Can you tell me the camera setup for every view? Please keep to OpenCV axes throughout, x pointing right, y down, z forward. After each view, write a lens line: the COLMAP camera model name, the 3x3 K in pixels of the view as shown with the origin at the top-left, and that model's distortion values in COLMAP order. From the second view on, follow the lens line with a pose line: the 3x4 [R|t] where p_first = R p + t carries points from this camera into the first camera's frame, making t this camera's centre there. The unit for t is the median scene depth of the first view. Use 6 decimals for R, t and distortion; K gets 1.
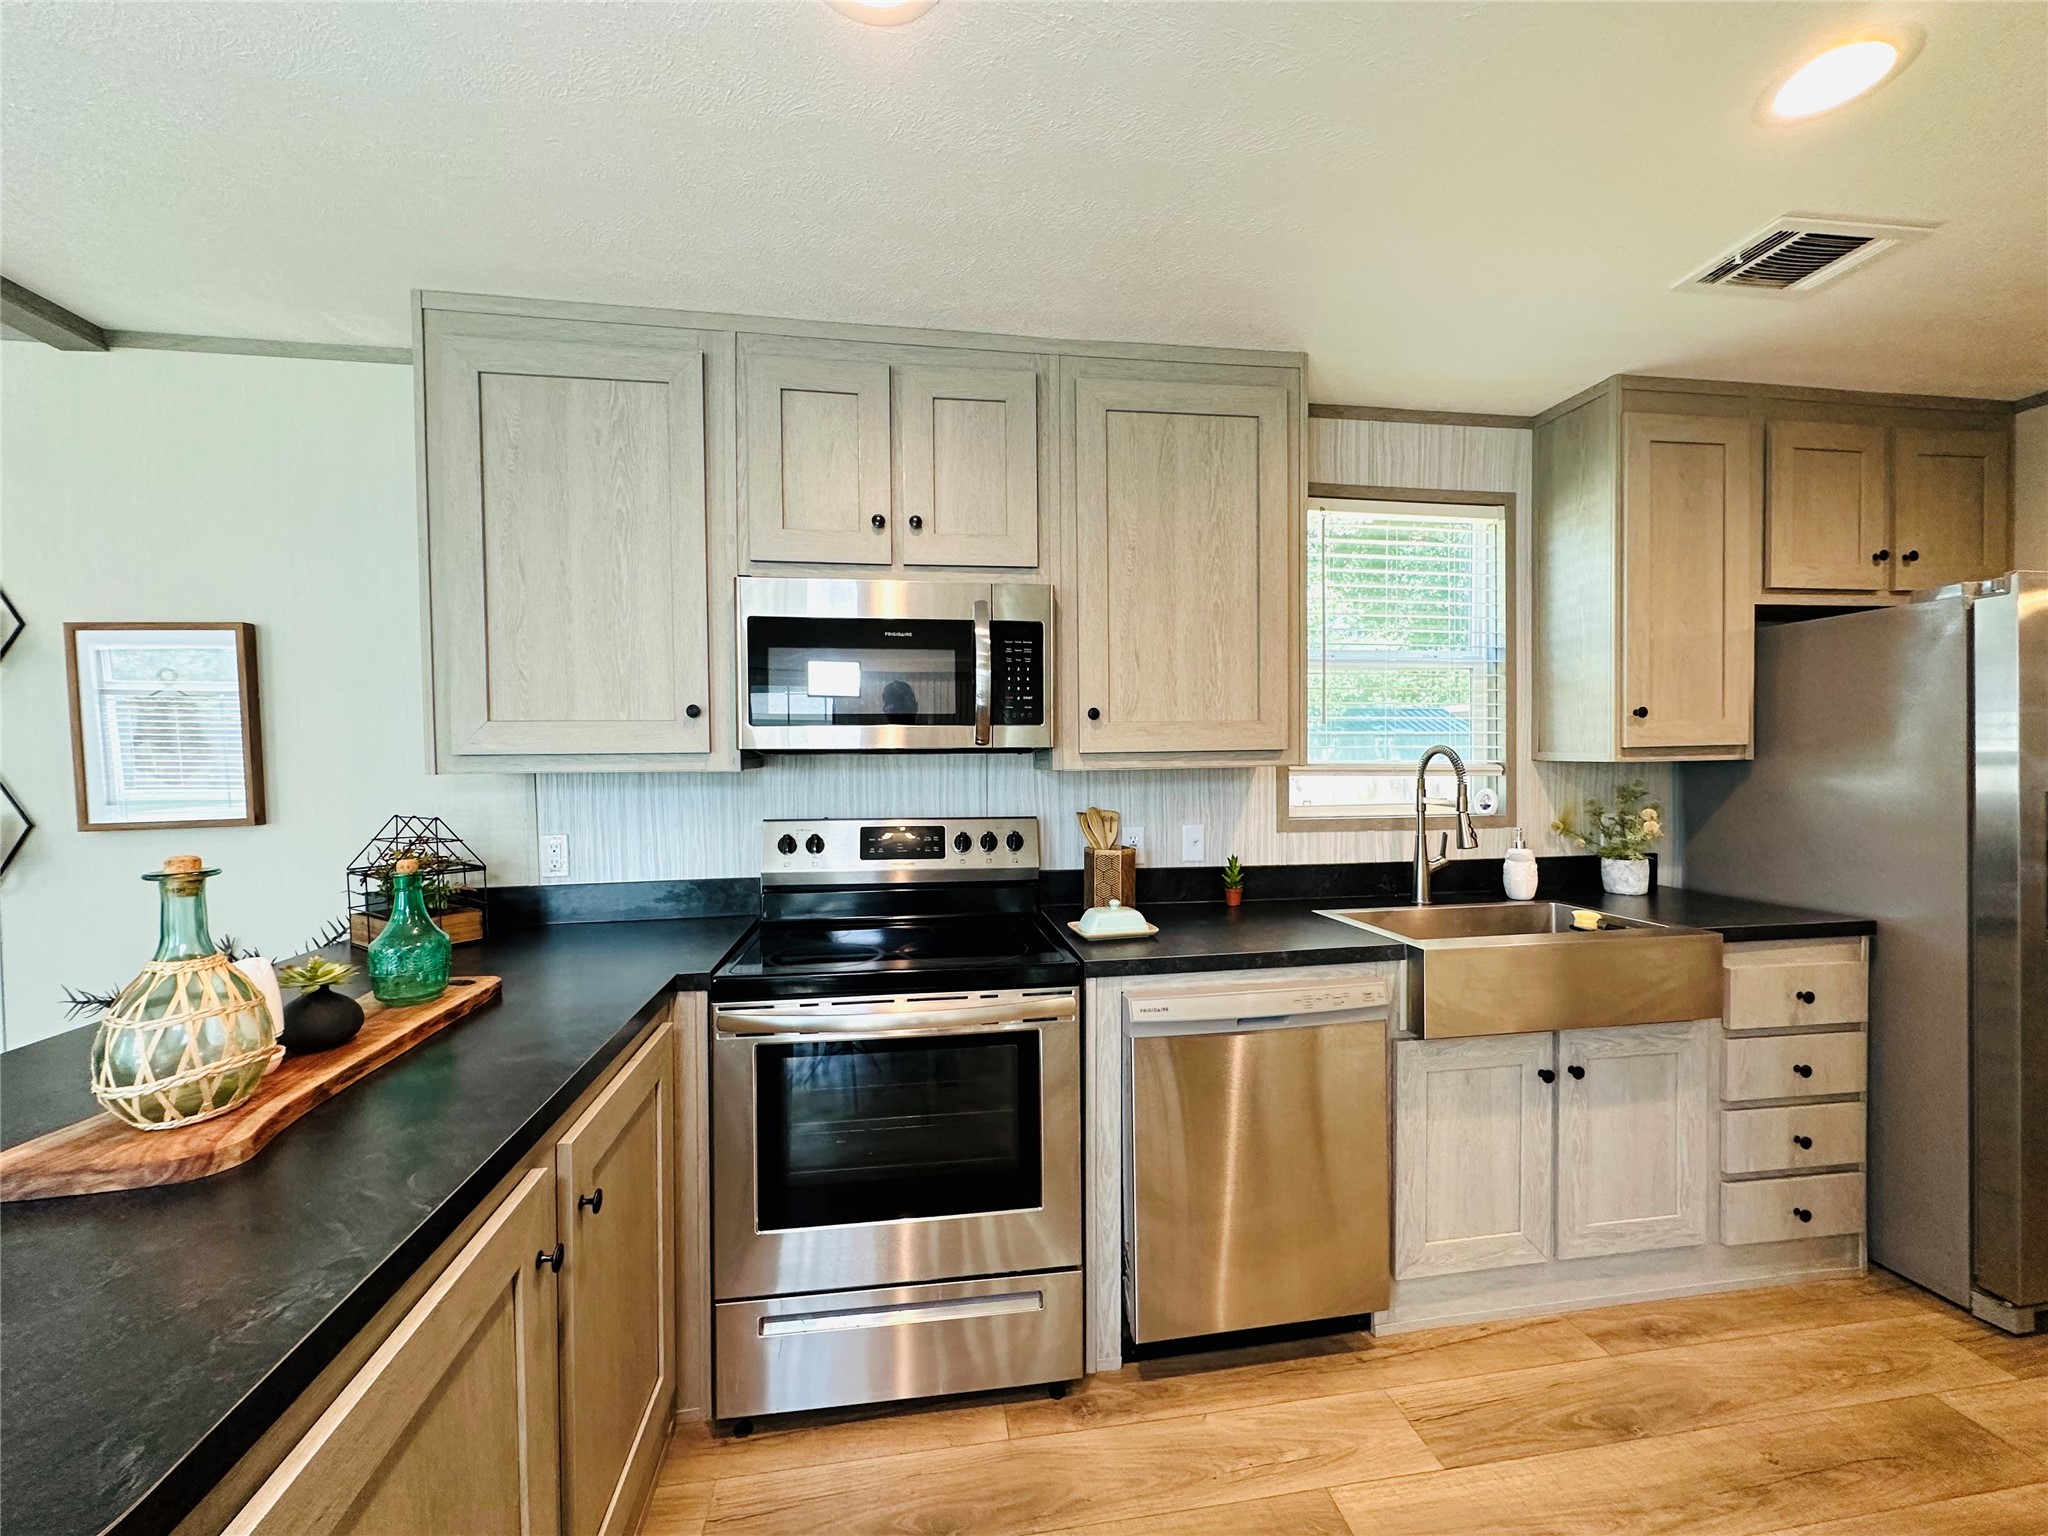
lens RADIAL K [[814.4, 0, 1026.0], [0, 814.4, 768.0], [0, 0, 1]] dist [-0.002861, 0.000580]
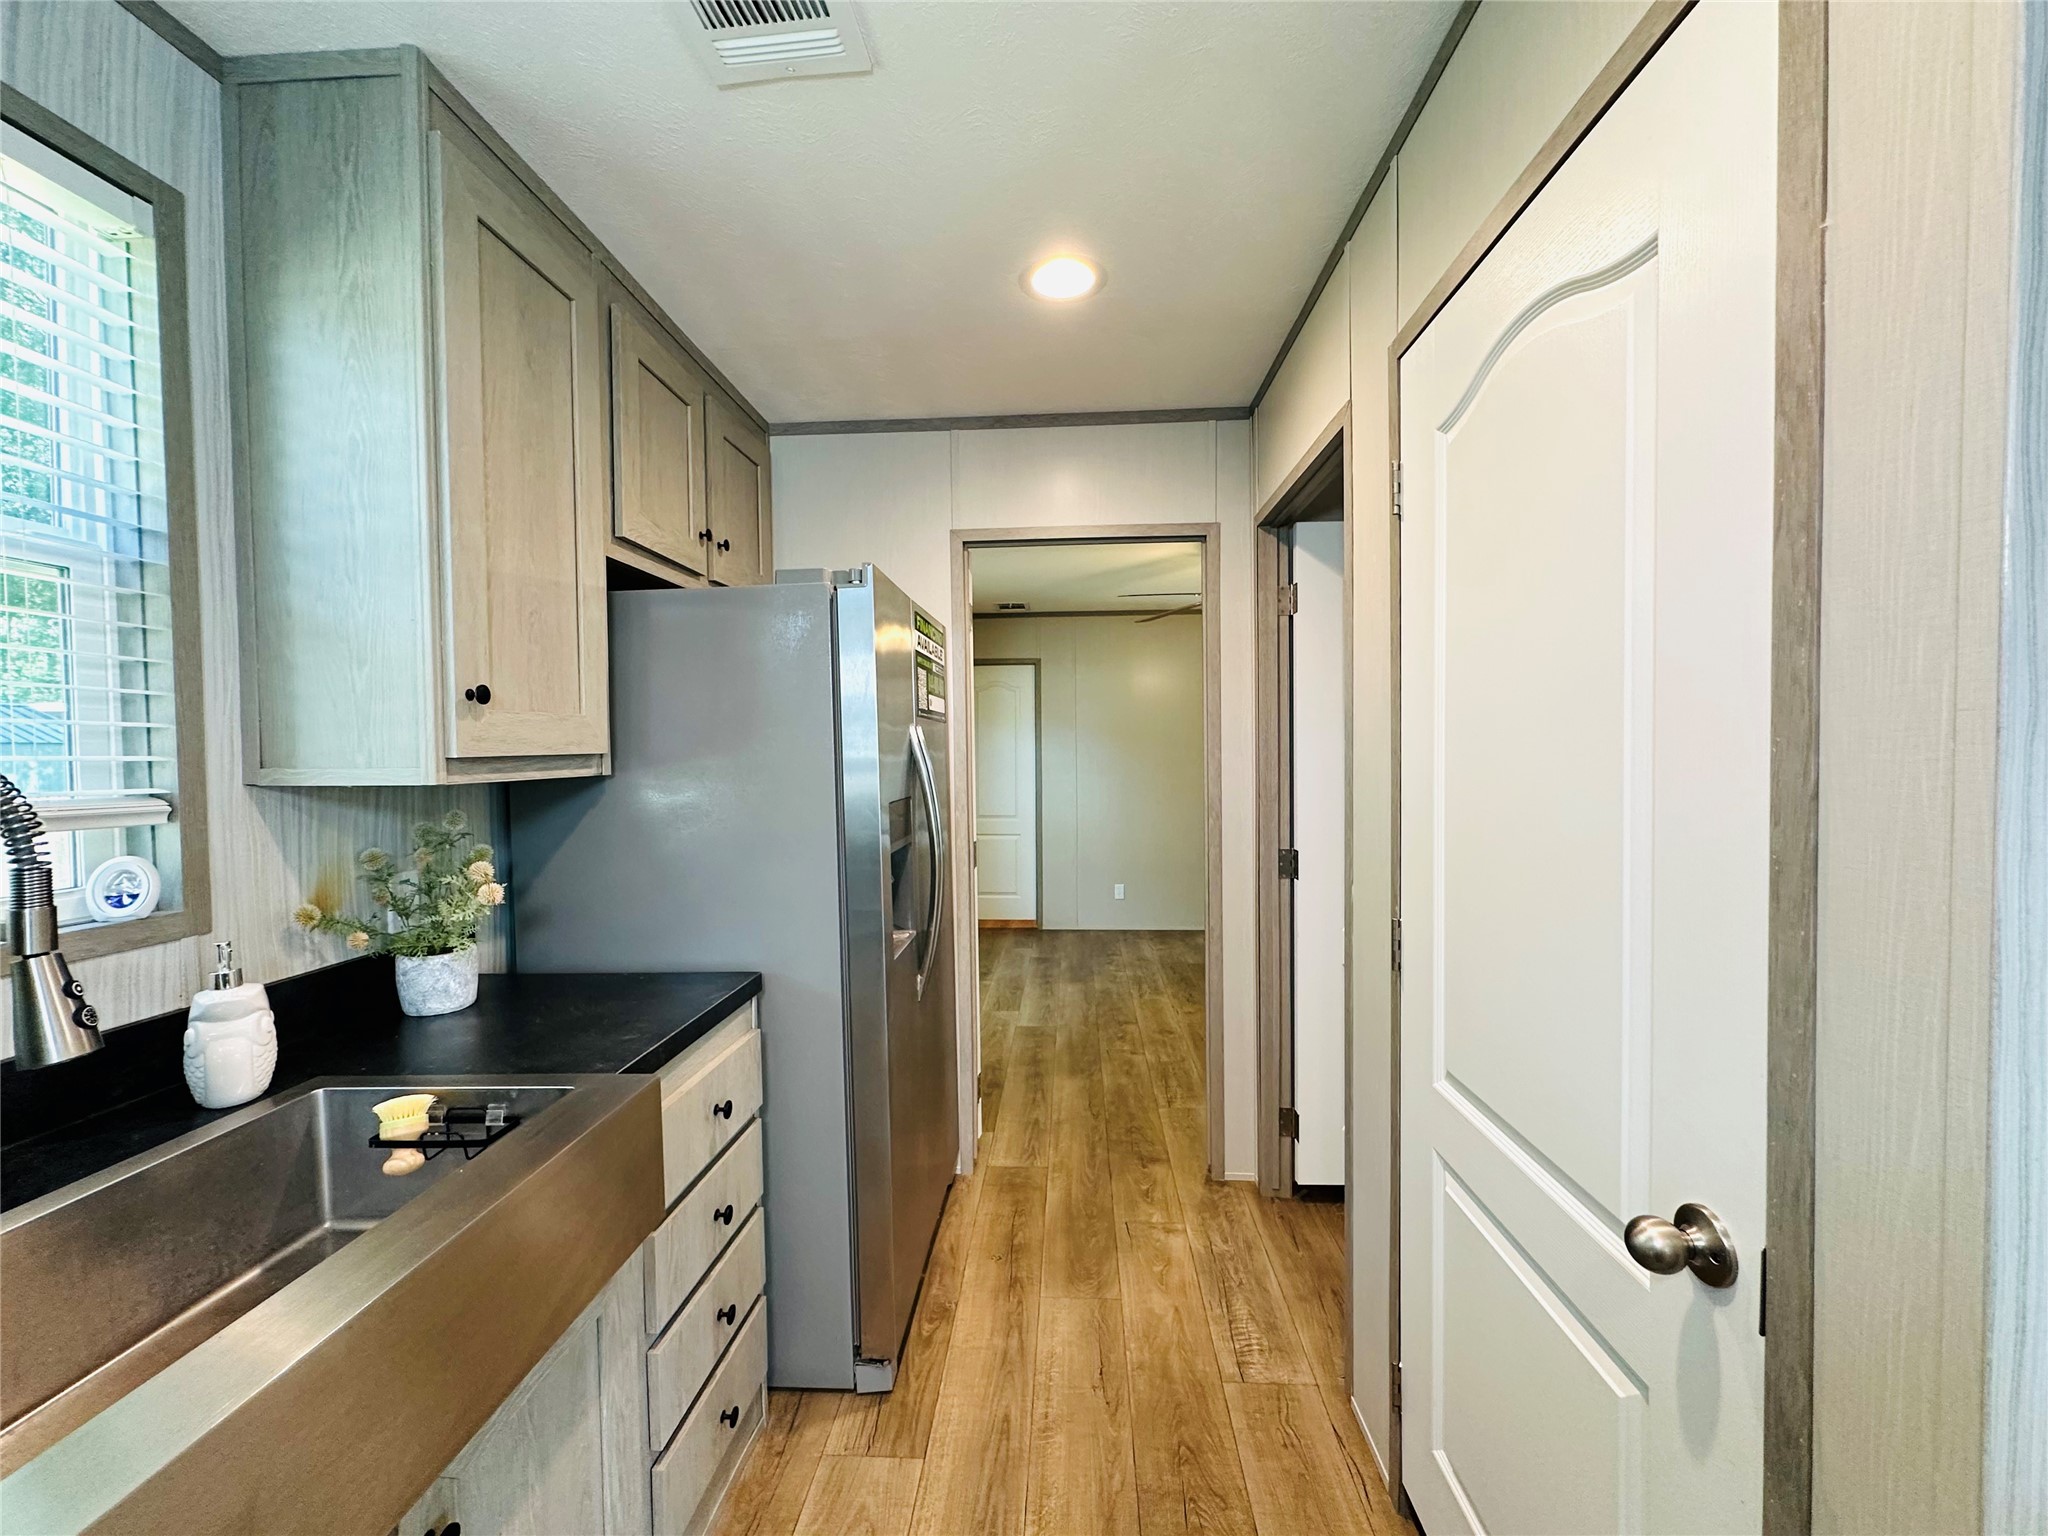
lens RADIAL K [[814.4, 0, 1026.0], [0, 814.4, 768.0], [0, 0, 1]] dist [-0.002861, 0.000580]
pose [[0.210271, -0.014707, 0.977533, 0.297255], [0.029920, 0.999515, 0.008602, -0.012104], [-0.977185, 0.027439, 0.210609, 0.531284]]
